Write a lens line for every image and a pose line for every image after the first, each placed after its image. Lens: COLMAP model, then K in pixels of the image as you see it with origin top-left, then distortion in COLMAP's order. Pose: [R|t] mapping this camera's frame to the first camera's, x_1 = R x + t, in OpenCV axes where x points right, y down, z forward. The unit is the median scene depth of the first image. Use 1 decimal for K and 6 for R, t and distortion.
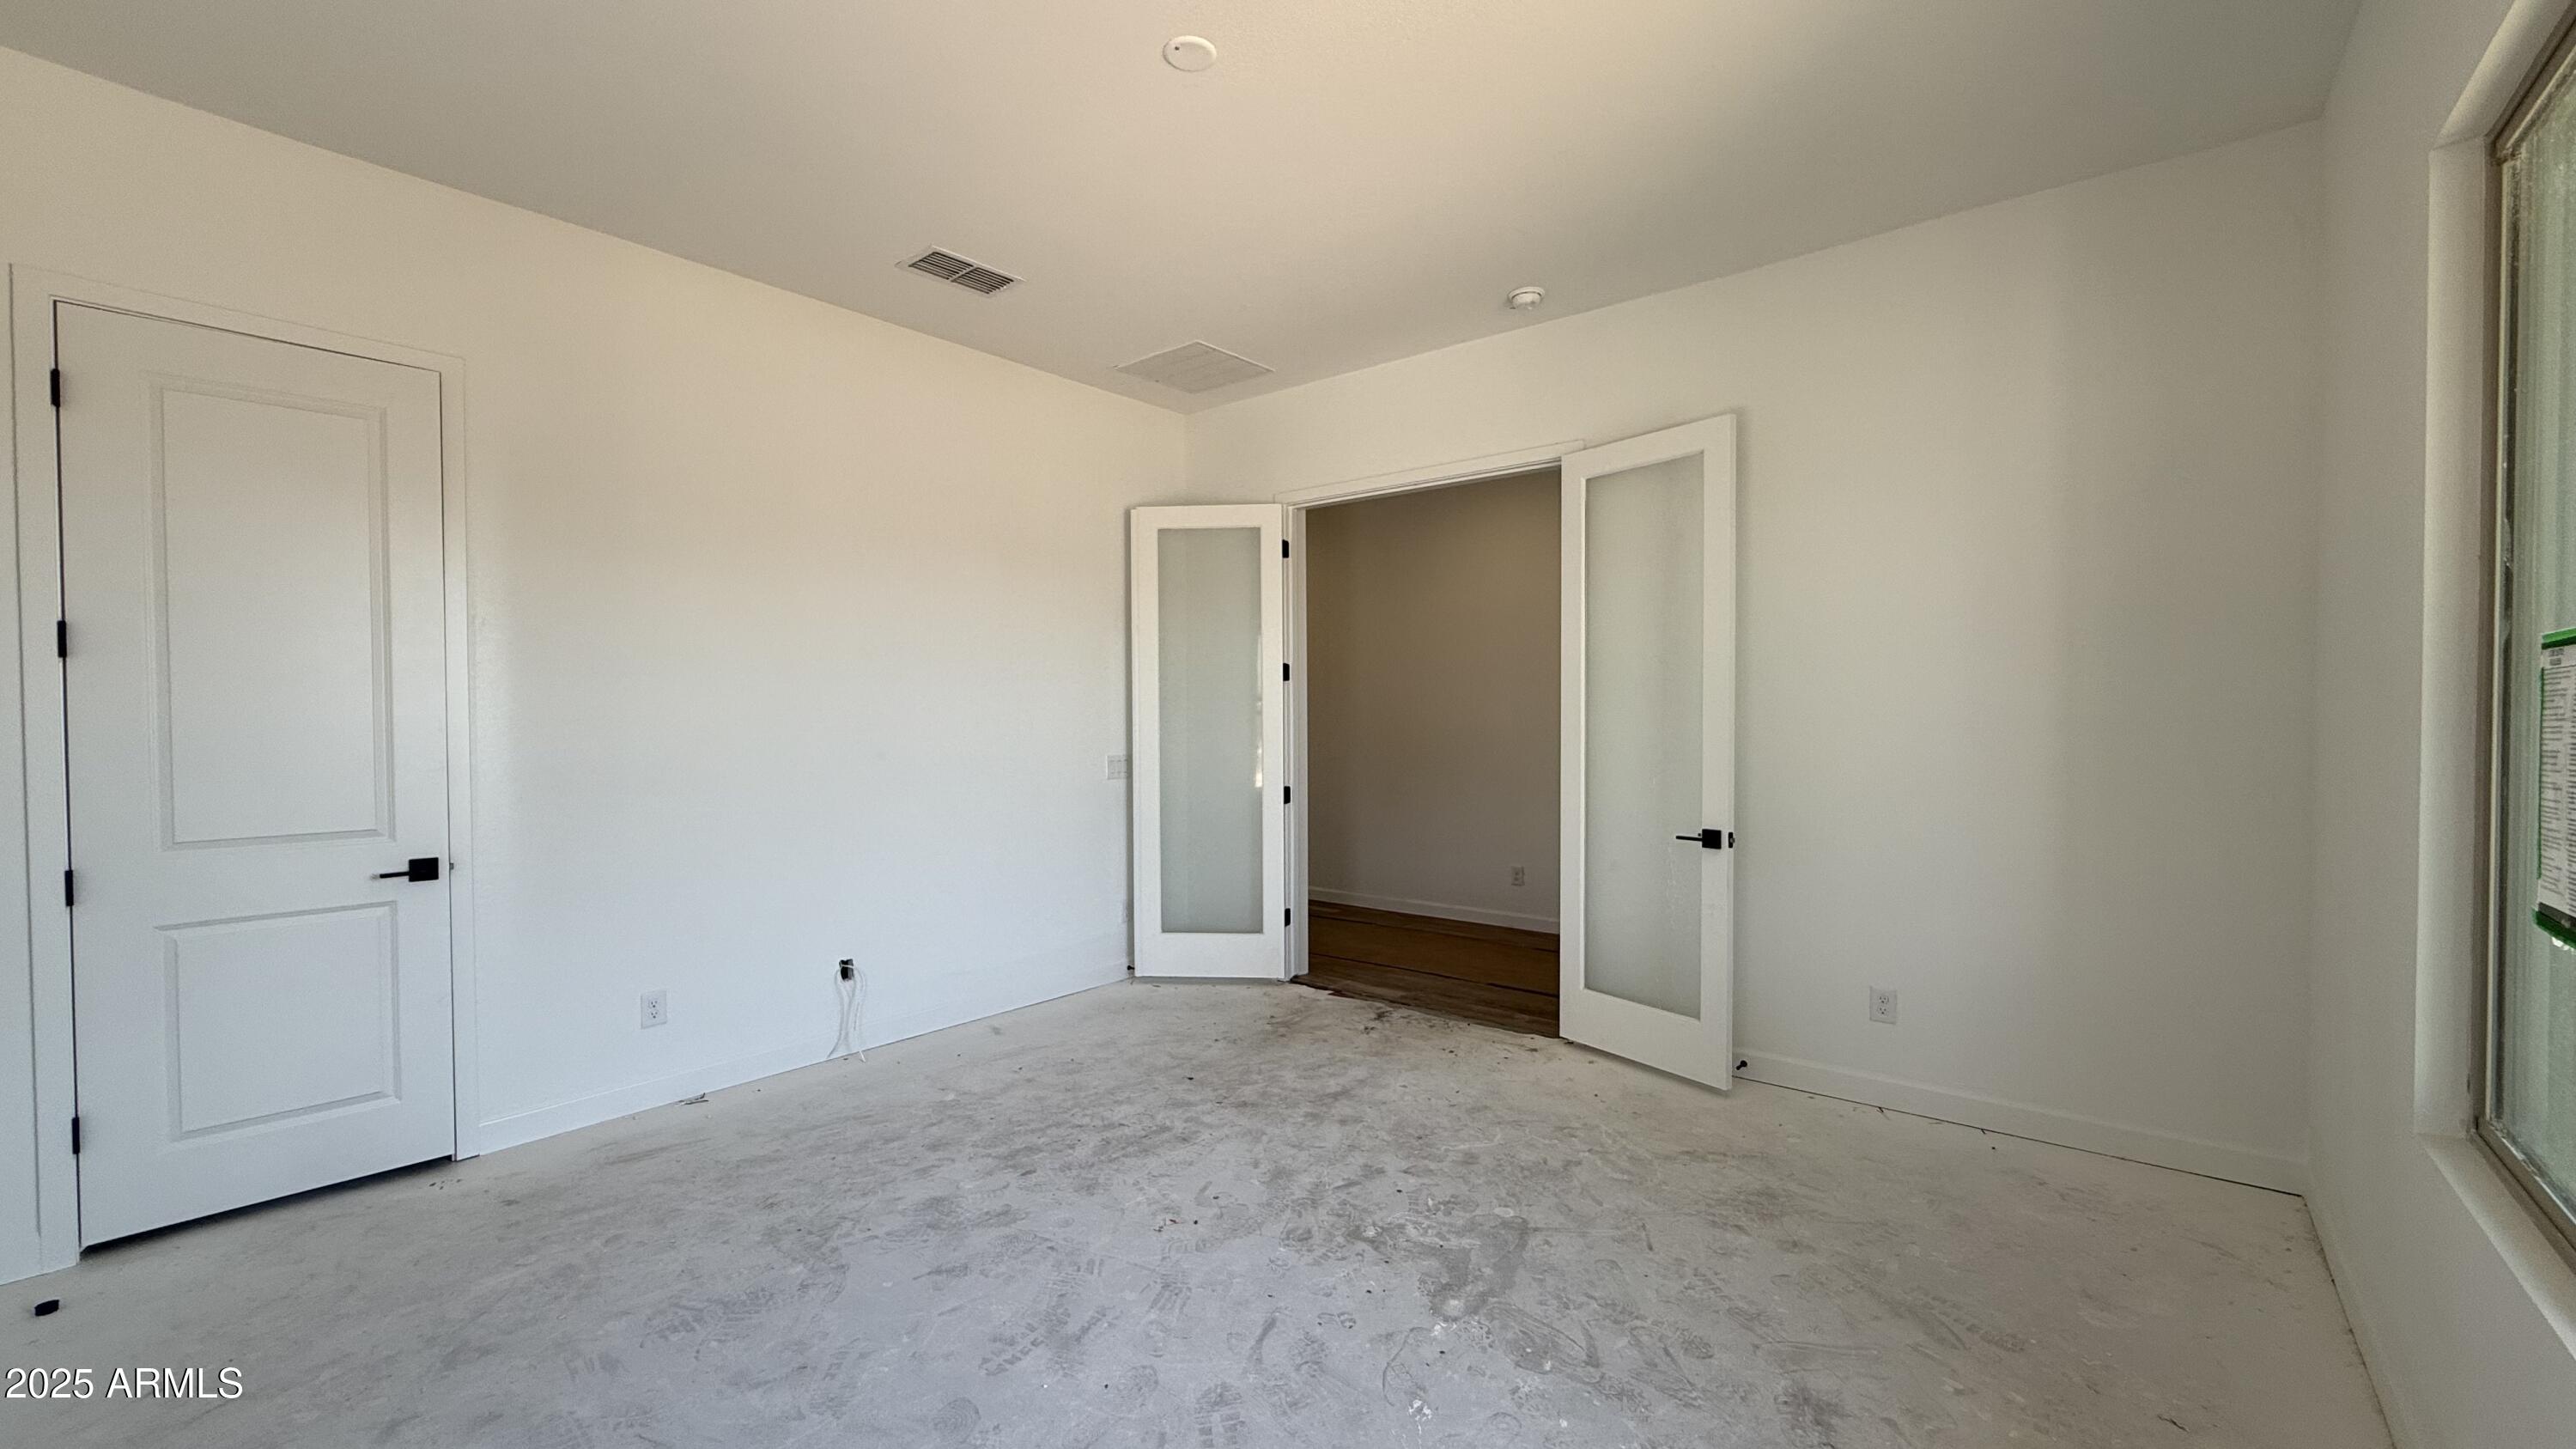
lens RADIAL K [[1026.9, 0, 1282.9], [0, 1026.9, 725.9], [0, 0, 1]] dist [-0.000716, 0.000348]
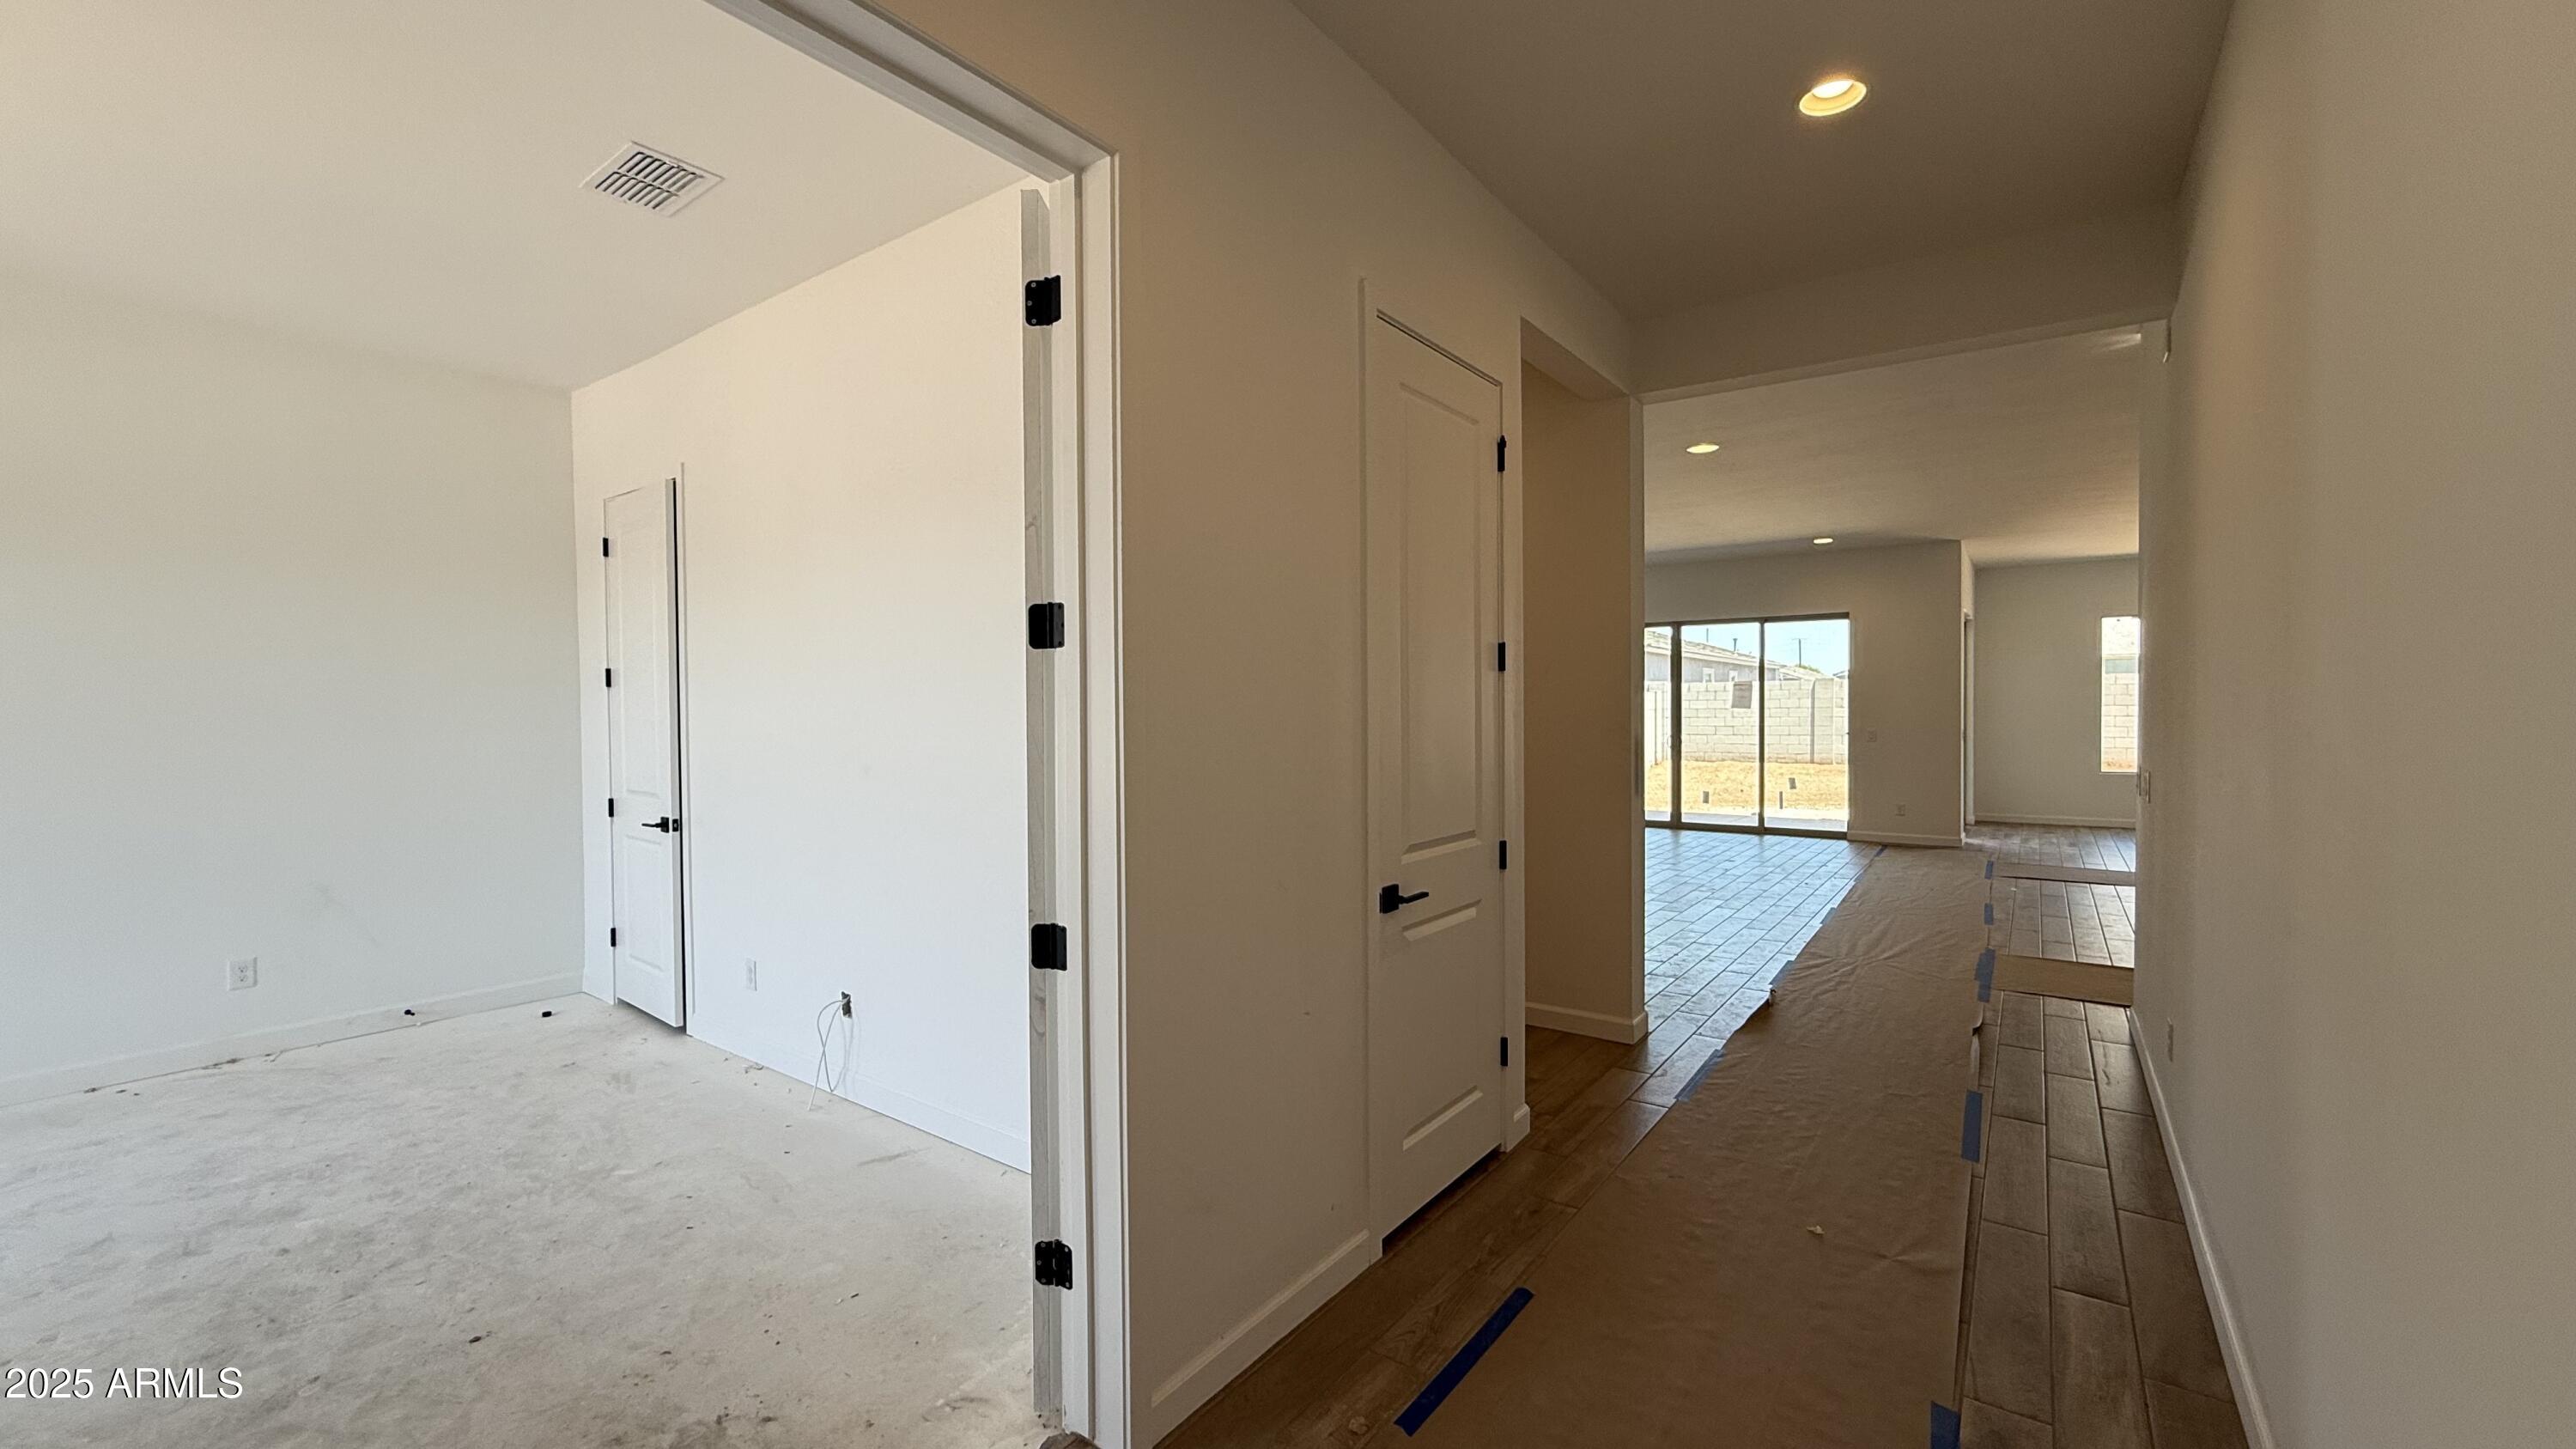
lens RADIAL K [[1026.9, 0, 1282.9], [0, 1026.9, 725.9], [0, 0, 1]] dist [-0.000716, 0.000348]
pose [[0.046685, 0.022591, -0.998654, 0.635762], [-0.010122, 0.999704, 0.022142, -0.040280], [0.998858, 0.009075, 0.046899, 1.748199]]
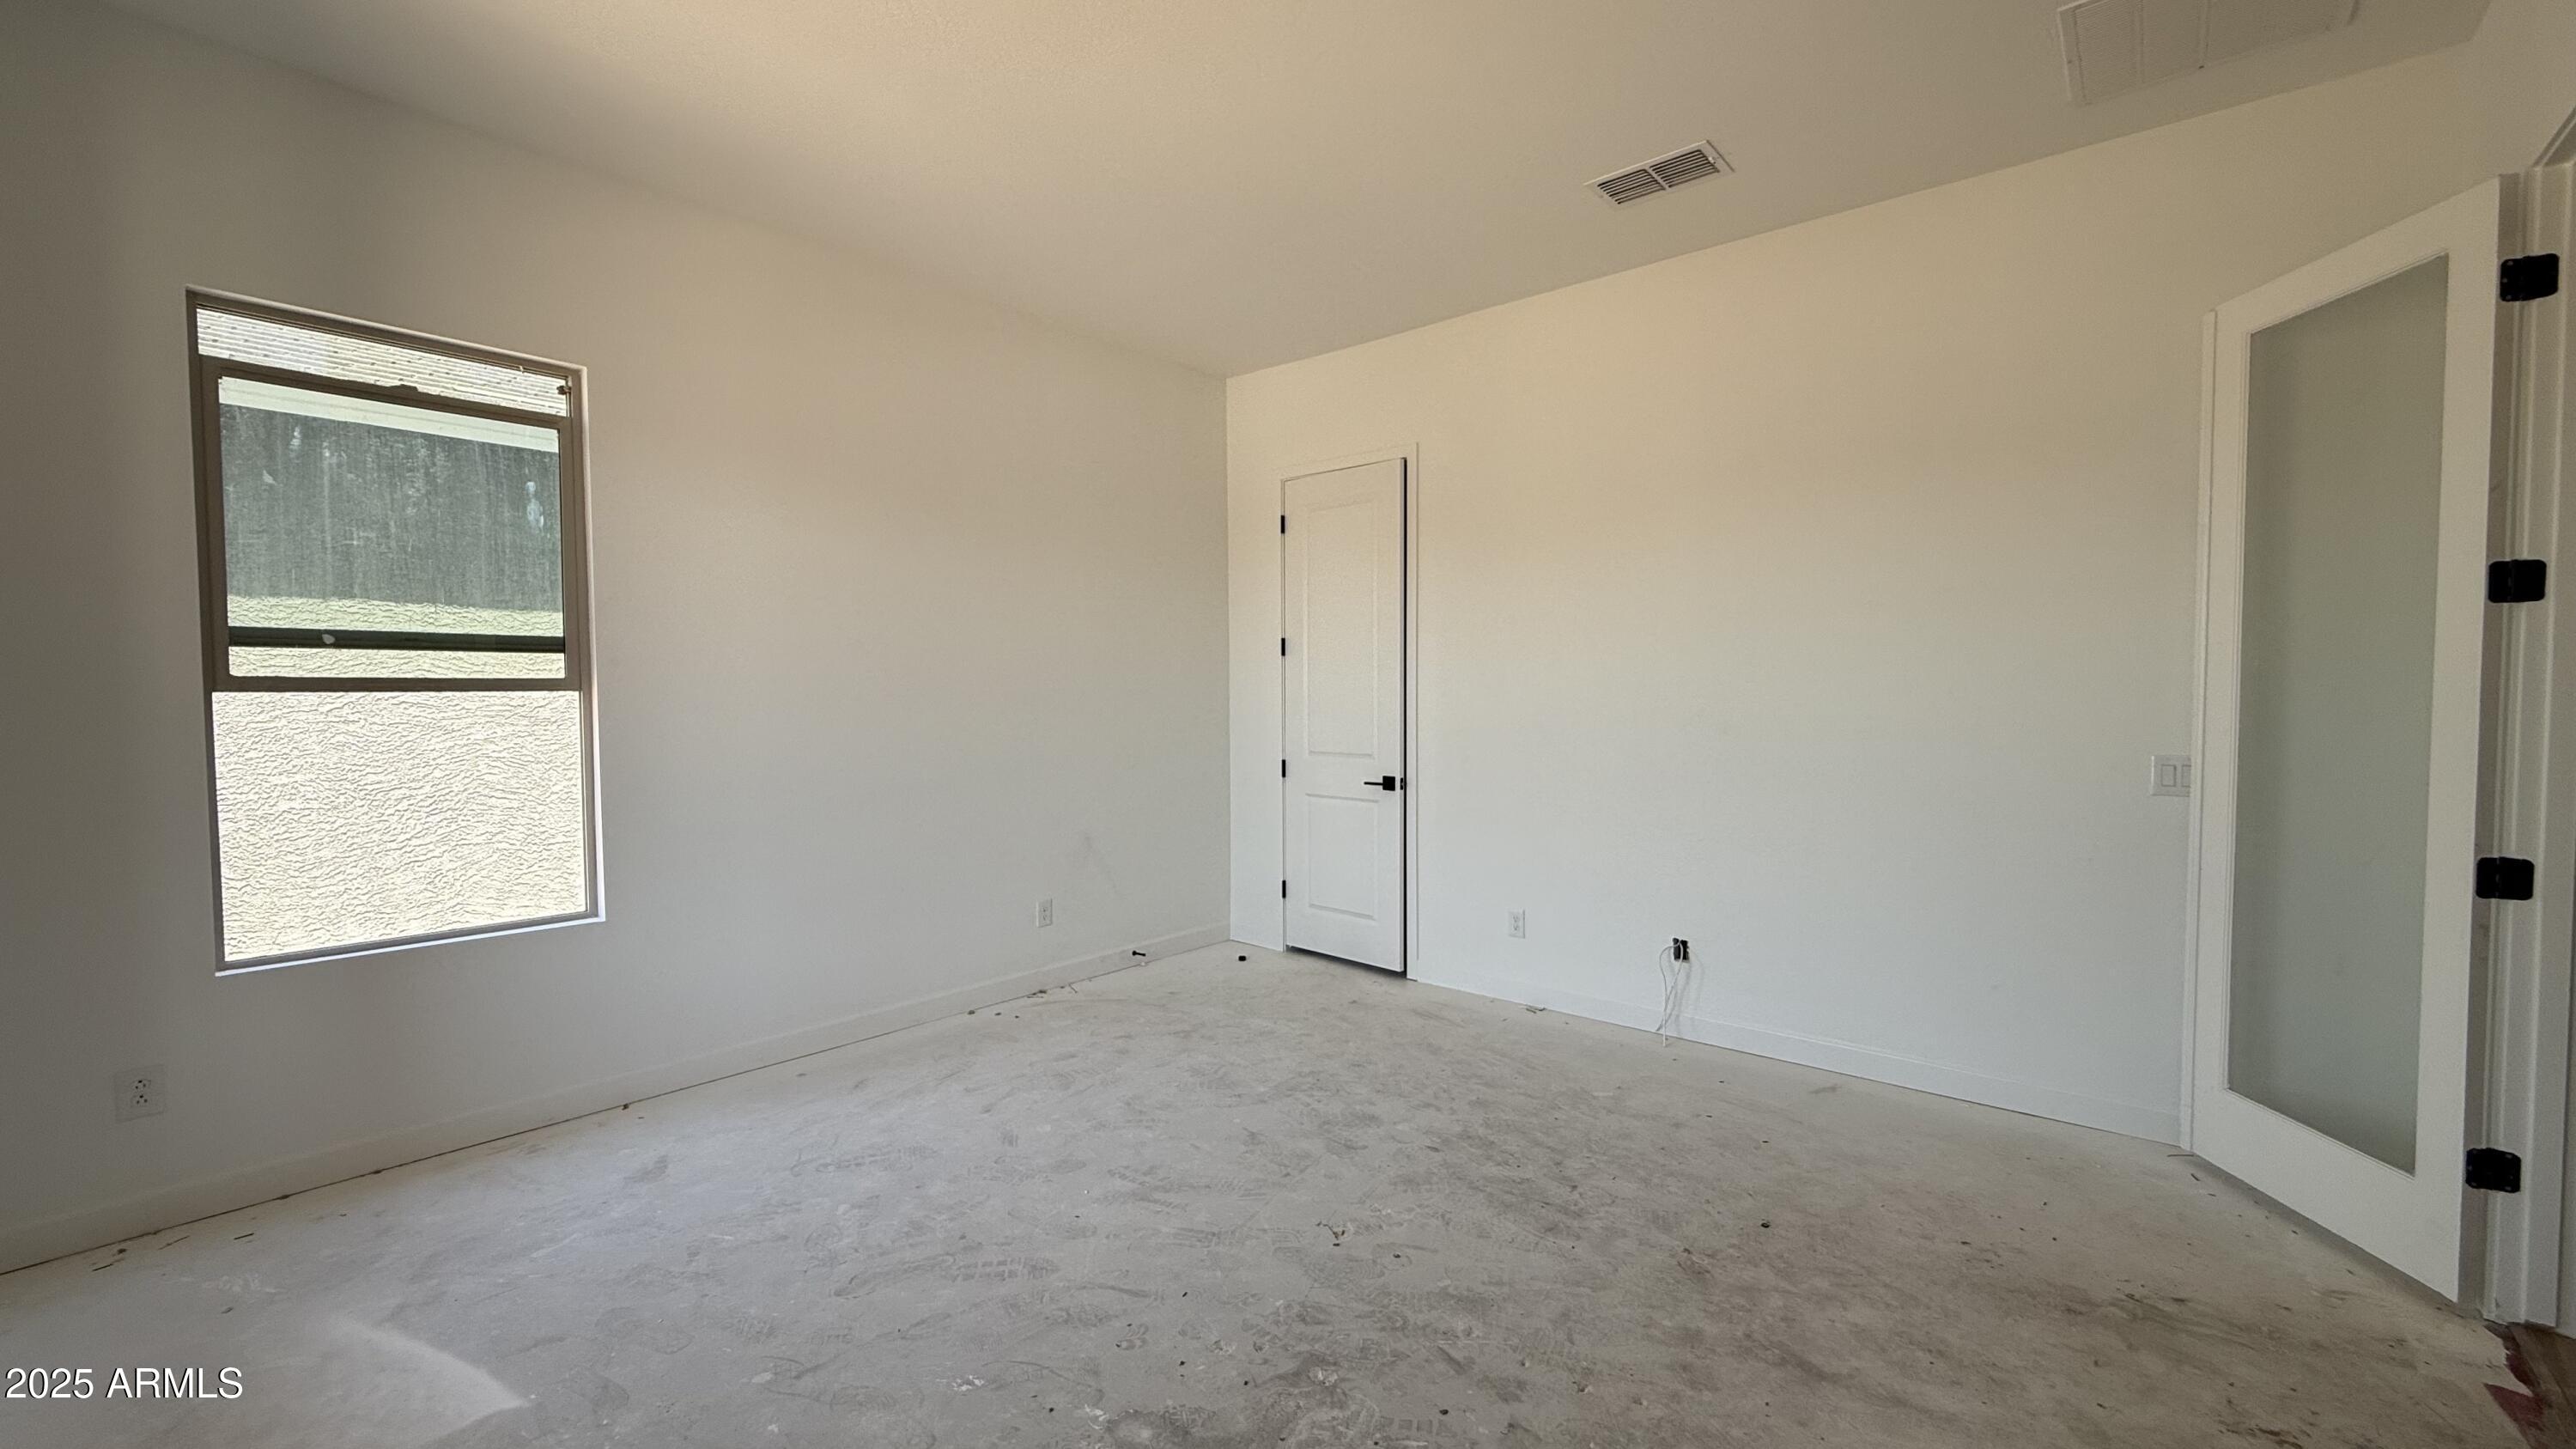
lens RADIAL K [[1026.9, 0, 1282.9], [0, 1026.9, 725.9], [0, 0, 1]] dist [-0.000716, 0.000348]
pose [[-0.023474, 0.039708, -0.998936, 0.699713], [-0.013176, 0.999112, 0.040025, -0.007318], [0.999638, 0.014101, -0.022930, 0.844022]]
